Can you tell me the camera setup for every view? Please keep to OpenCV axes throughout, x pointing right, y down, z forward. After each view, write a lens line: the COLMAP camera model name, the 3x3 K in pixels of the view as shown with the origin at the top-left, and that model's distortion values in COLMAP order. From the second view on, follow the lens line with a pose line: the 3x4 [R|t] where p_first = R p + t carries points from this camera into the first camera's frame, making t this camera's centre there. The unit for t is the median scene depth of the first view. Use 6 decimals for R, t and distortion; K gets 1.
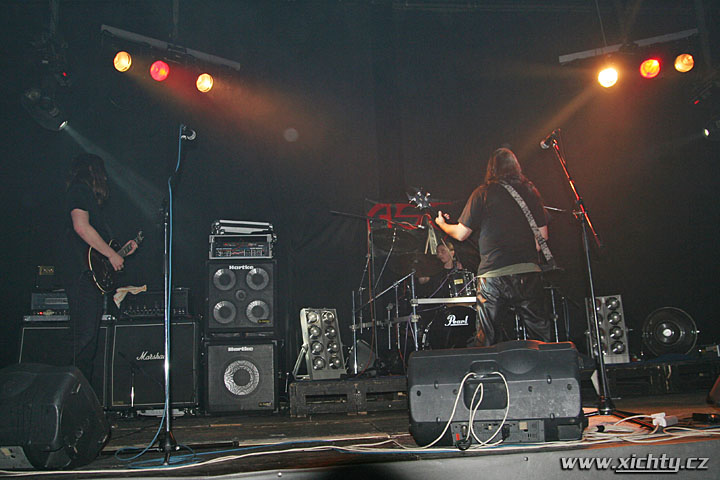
lens RADIAL K [[597.6, 0, 360.5], [0, 597.6, 260.9], [0, 0, 1]] dist [-0.093429, 0.004597]
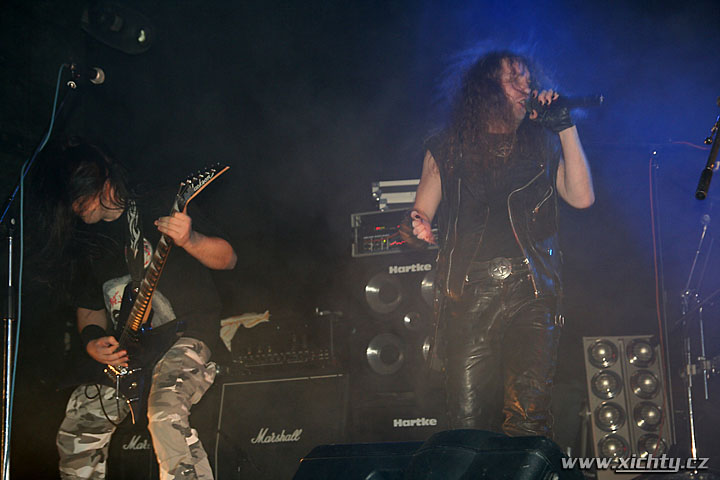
lens RADIAL K [[1220.9, 0, 360.0], [0, 1220.9, 240.0], [0, 0, 1]] dist [0.127757, 0.143802]
pose [[0.838576, -0.078174, -0.539146, 0.354412], [0.088157, 0.996080, -0.007310, -0.010387], [0.537604, -0.041399, 0.842180, 0.057234]]
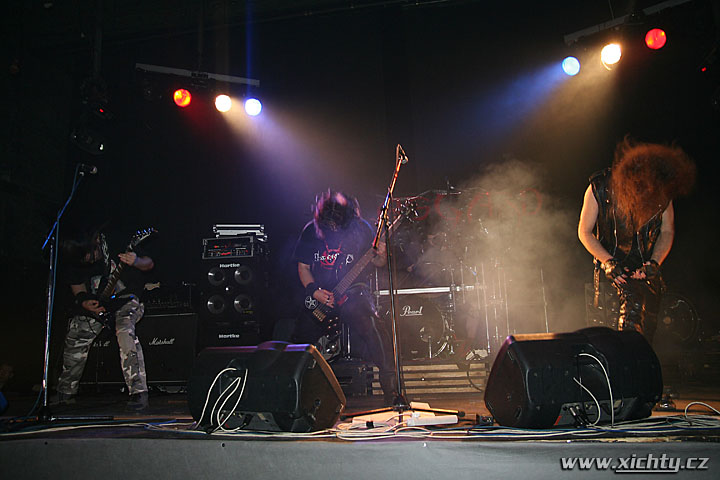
lens RADIAL K [[577.3, 0, 360.0], [0, 577.3, 250.3], [0, 0, 1]] dist [-0.089561, 0.011617]
pose [[0.962379, -0.033126, -0.269683, 0.346602], [0.037690, 0.999220, 0.011762, -0.022231], [0.269083, -0.021483, 0.962877, -0.006097]]
